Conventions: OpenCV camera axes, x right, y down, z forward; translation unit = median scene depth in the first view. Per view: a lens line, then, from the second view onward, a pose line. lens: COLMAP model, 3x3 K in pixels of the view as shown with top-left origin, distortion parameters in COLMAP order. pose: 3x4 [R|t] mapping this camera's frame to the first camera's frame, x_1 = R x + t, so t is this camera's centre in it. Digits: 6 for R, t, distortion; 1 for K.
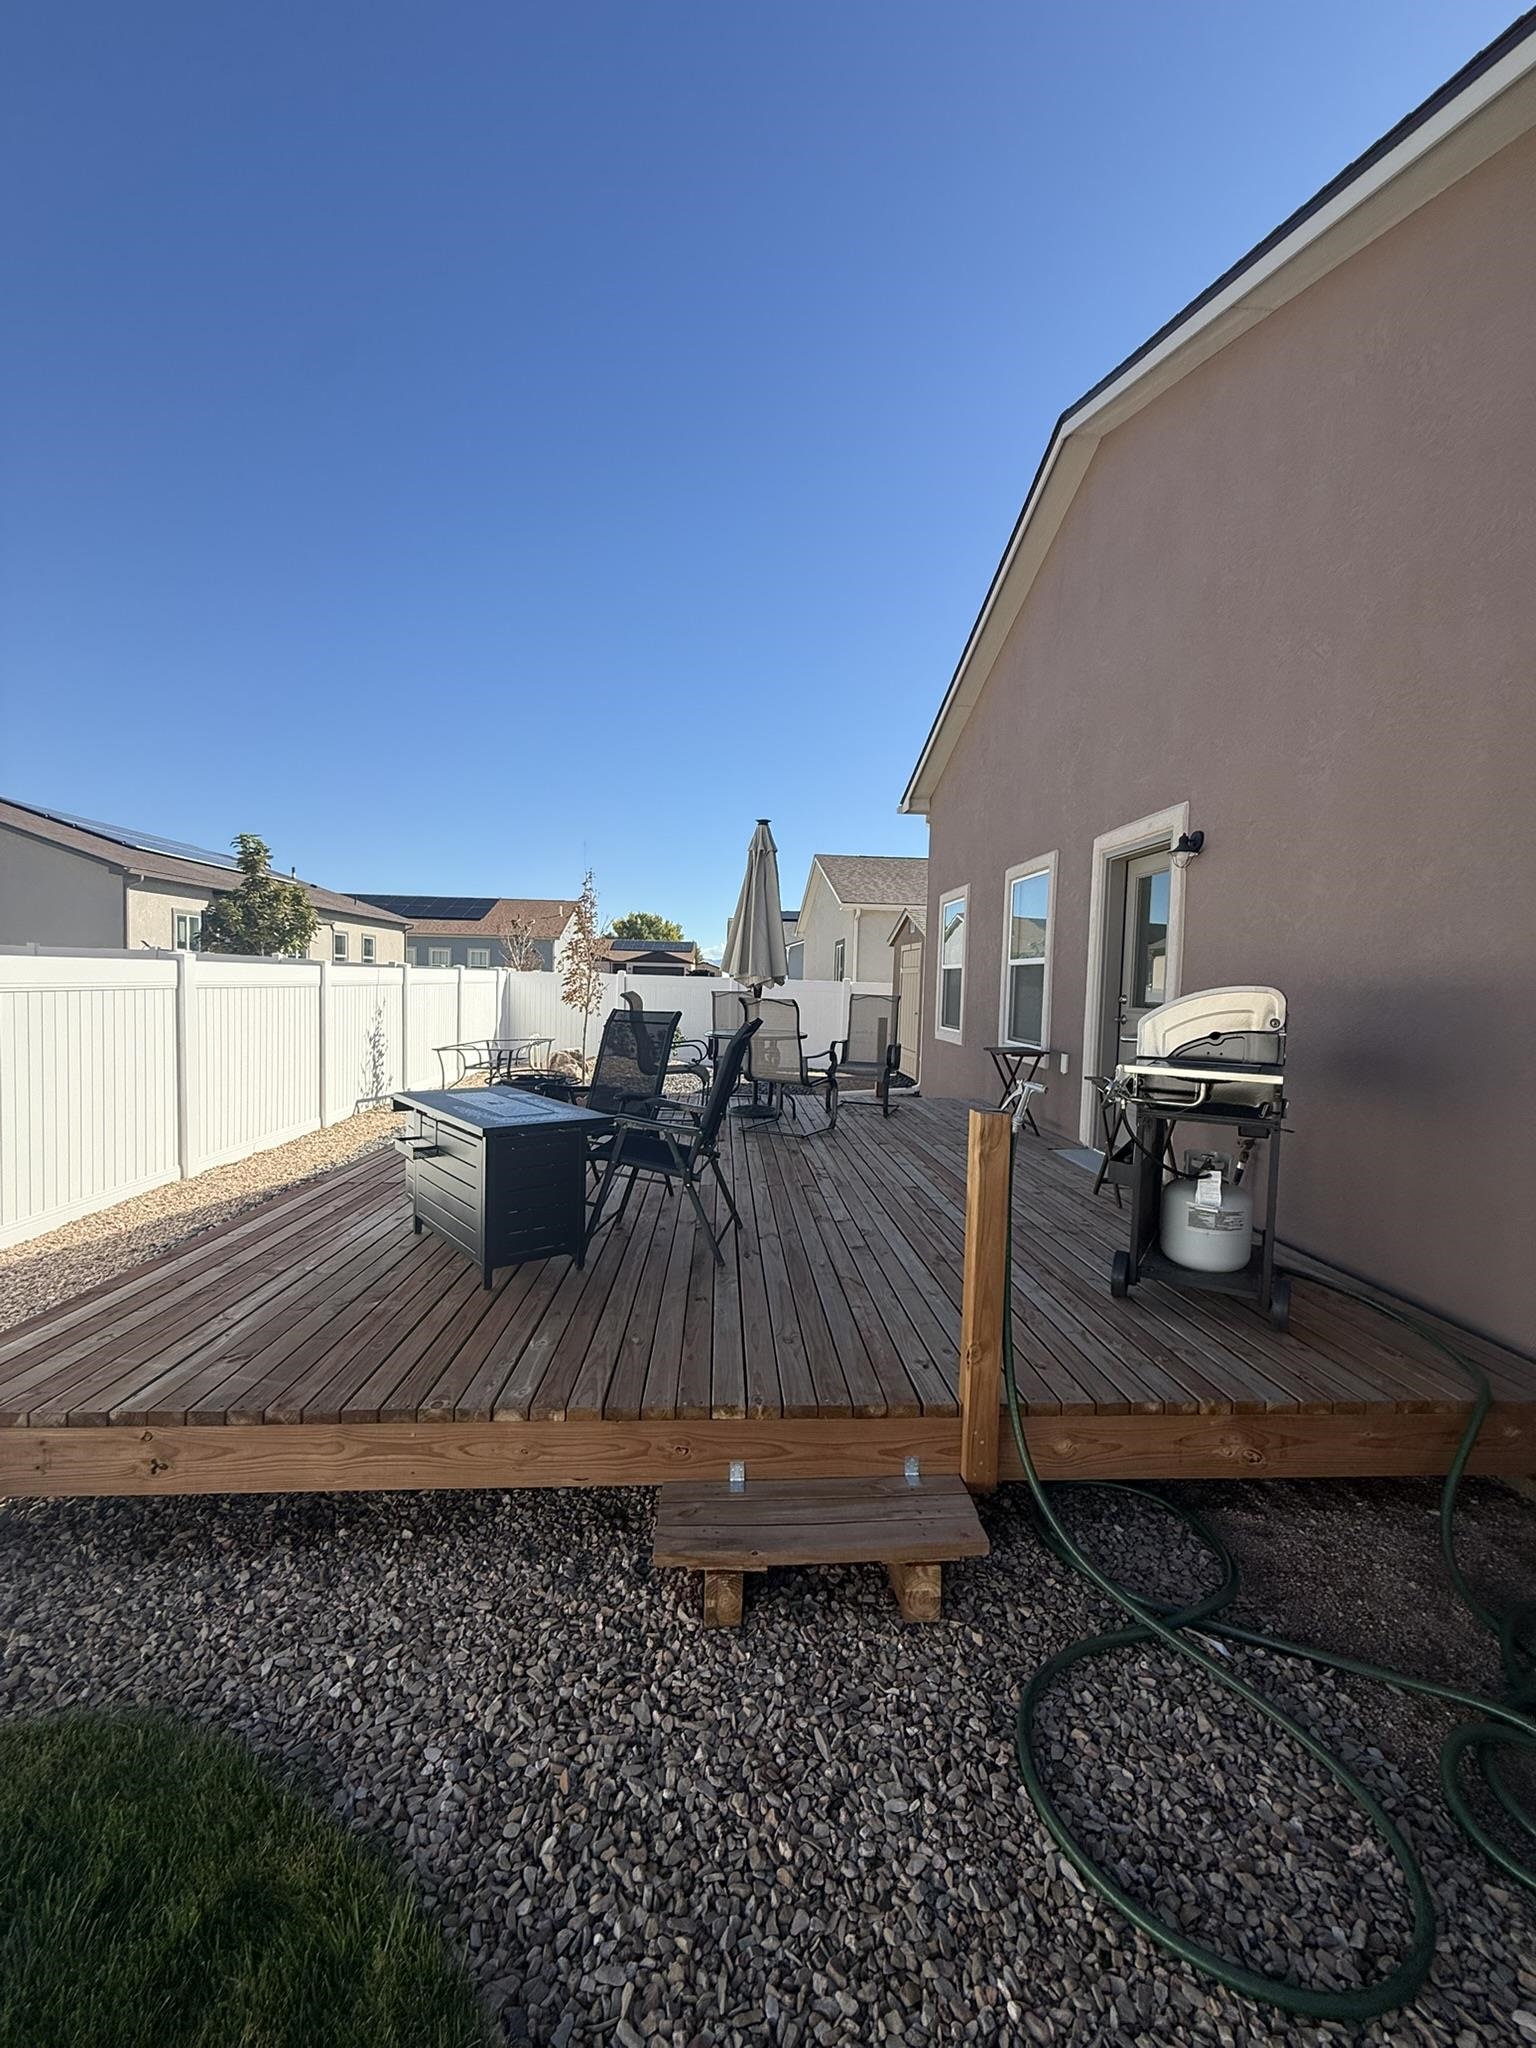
lens RADIAL K [[817.5, 0, 768.0], [0, 817.5, 1024.0], [0, 0, 1]] dist [0.000937, -0.000381]
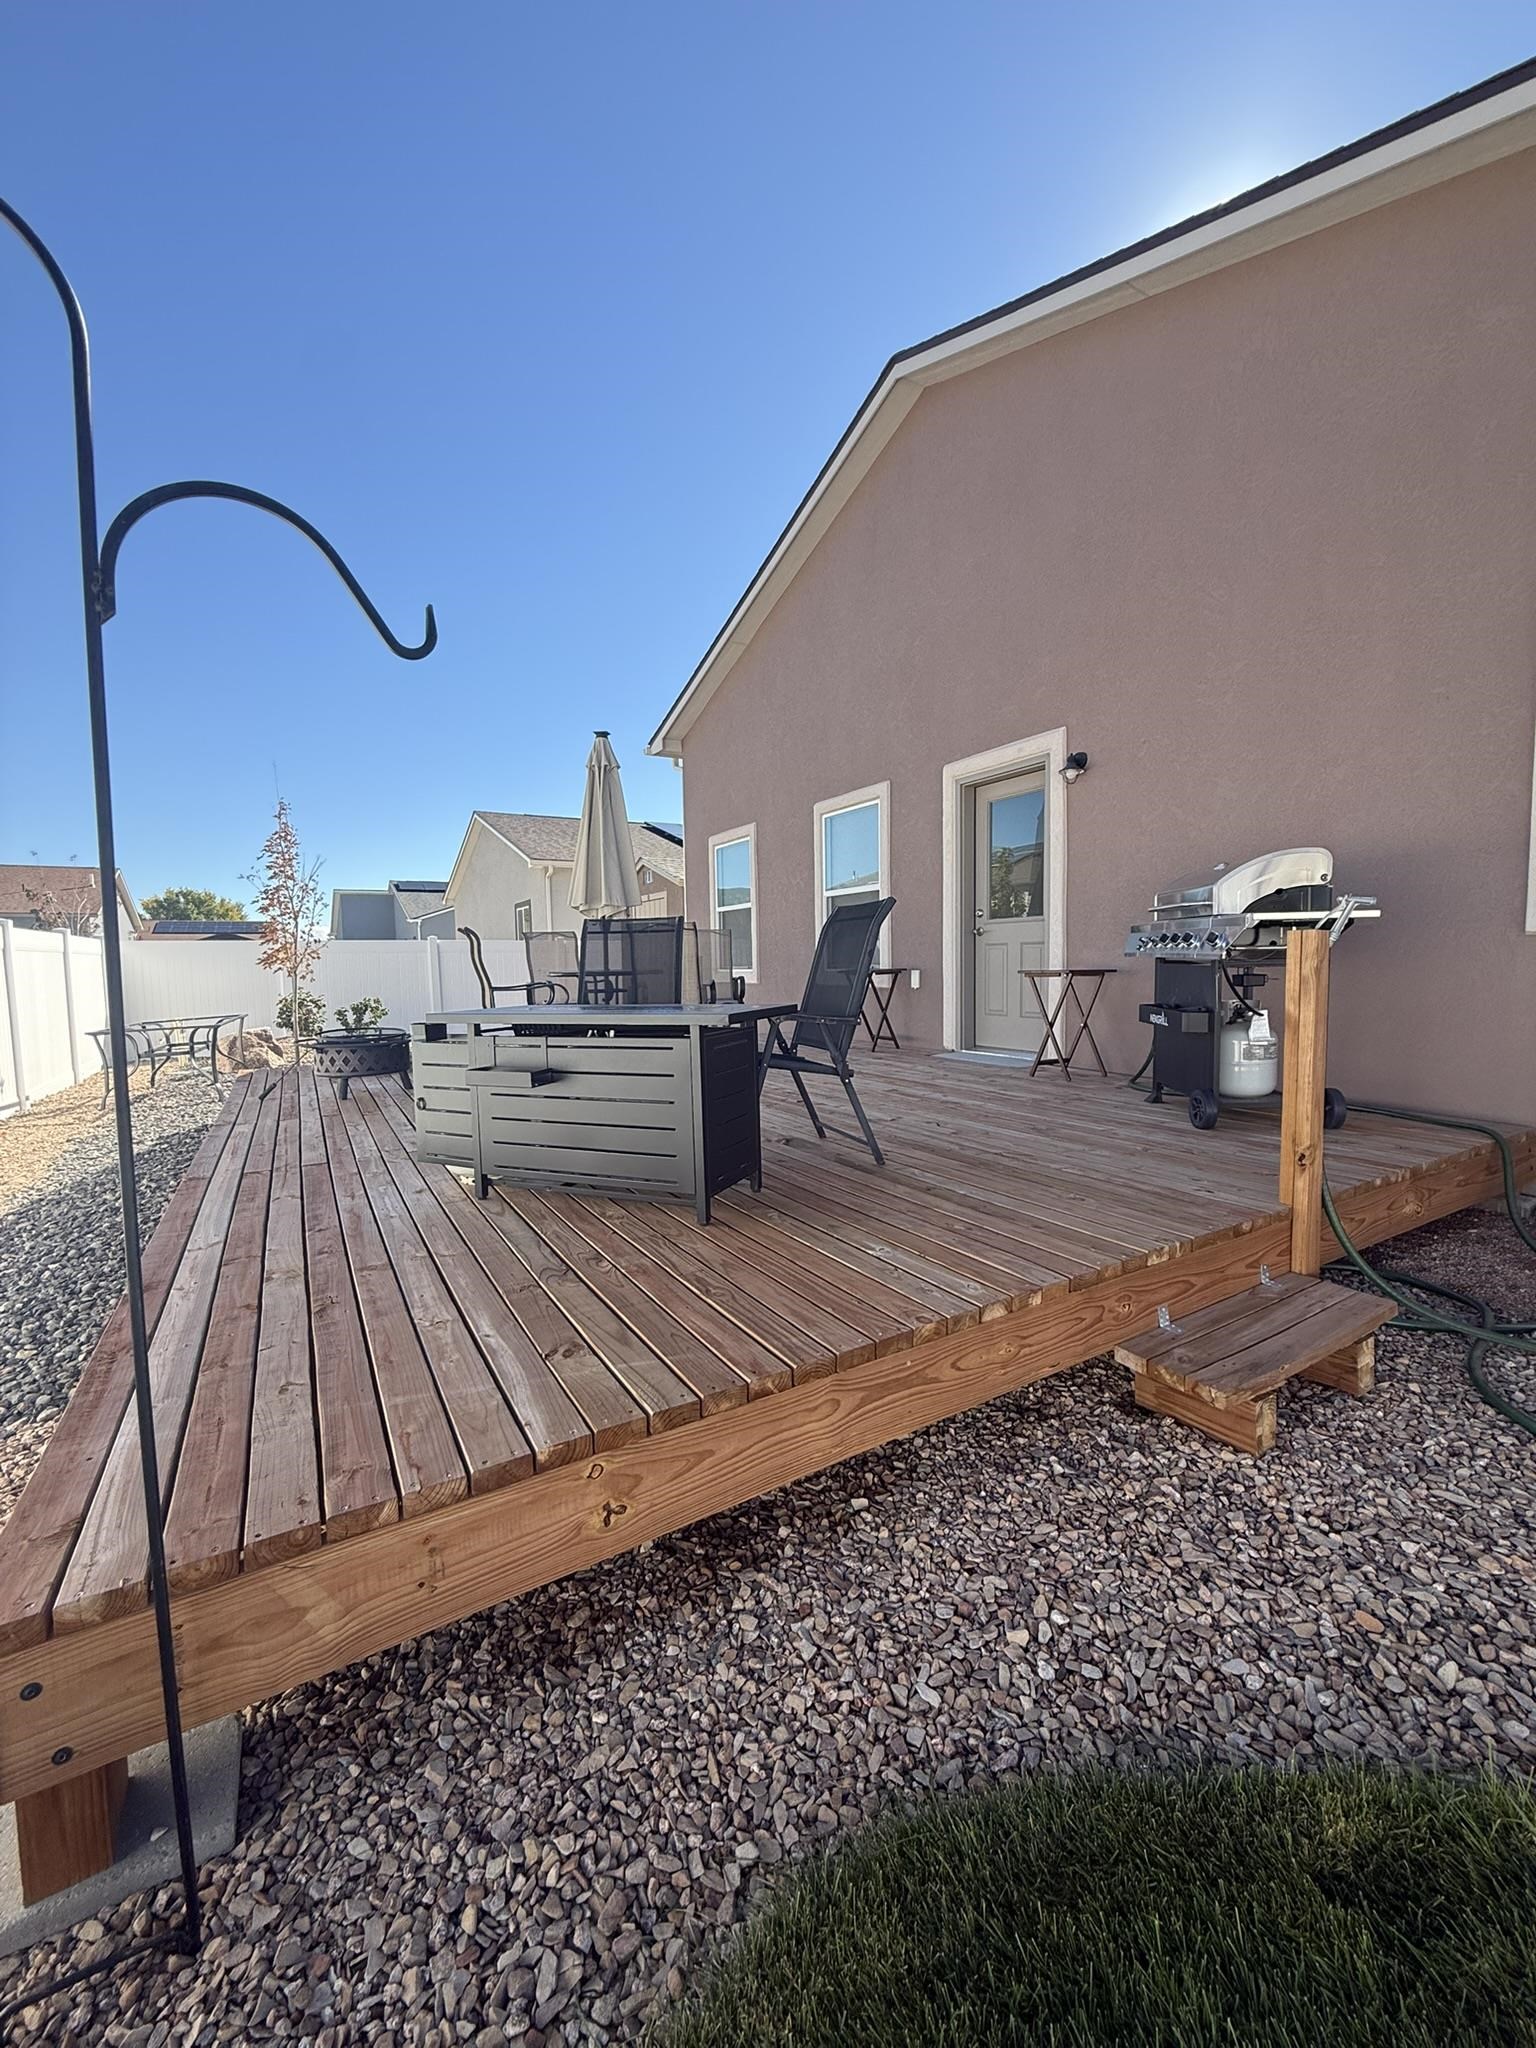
lens RADIAL K [[815.3, 0, 766.2], [0, 815.3, 1022.2], [0, 0, 1]] dist [-0.001212, 0.000491]
pose [[0.889540, -0.078881, 0.449997, -0.703485], [0.067205, 0.996859, 0.041893, 0.110271], [-0.451888, -0.007024, 0.892047, 0.298622]]
